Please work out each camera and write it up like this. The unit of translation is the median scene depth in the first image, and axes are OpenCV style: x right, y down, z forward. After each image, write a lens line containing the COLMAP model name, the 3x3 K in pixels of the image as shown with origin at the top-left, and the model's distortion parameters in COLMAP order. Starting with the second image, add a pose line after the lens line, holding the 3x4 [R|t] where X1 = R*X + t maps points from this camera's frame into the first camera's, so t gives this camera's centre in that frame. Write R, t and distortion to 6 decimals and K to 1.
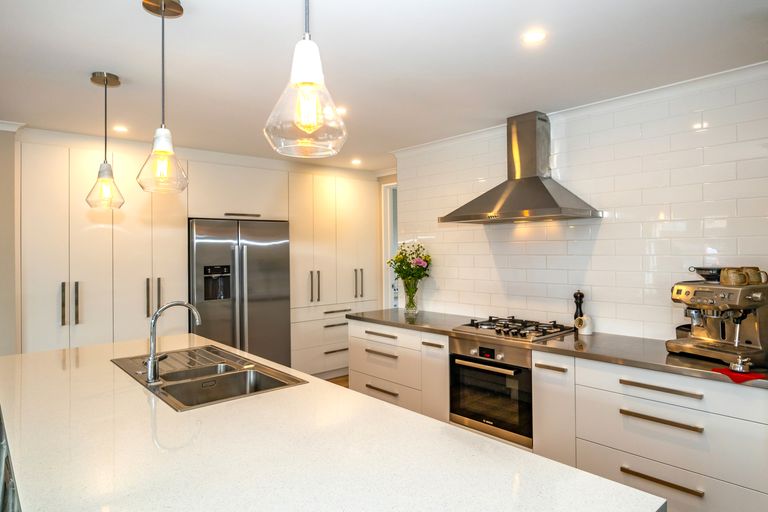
lens RADIAL K [[467.1, 0, 361.0], [0, 467.1, 247.9], [0, 0, 1]] dist [-0.019531, 0.004616]
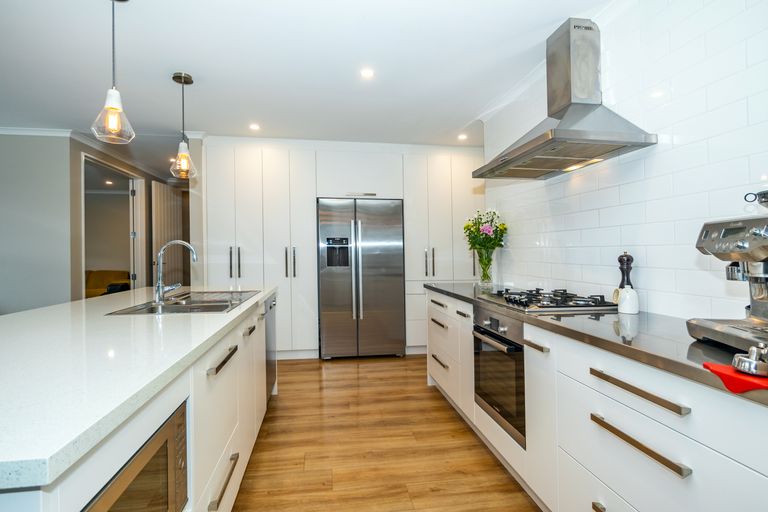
lens RADIAL K [[401.9, 0, 383.6], [0, 401.9, 250.3], [0, 0, 1]] dist [-0.005913, -0.000194]
pose [[0.859954, 0.020357, -0.509966, 0.448227], [-0.020920, 0.999770, 0.004633, 0.090903], [0.509943, 0.006684, 0.860182, 0.271923]]
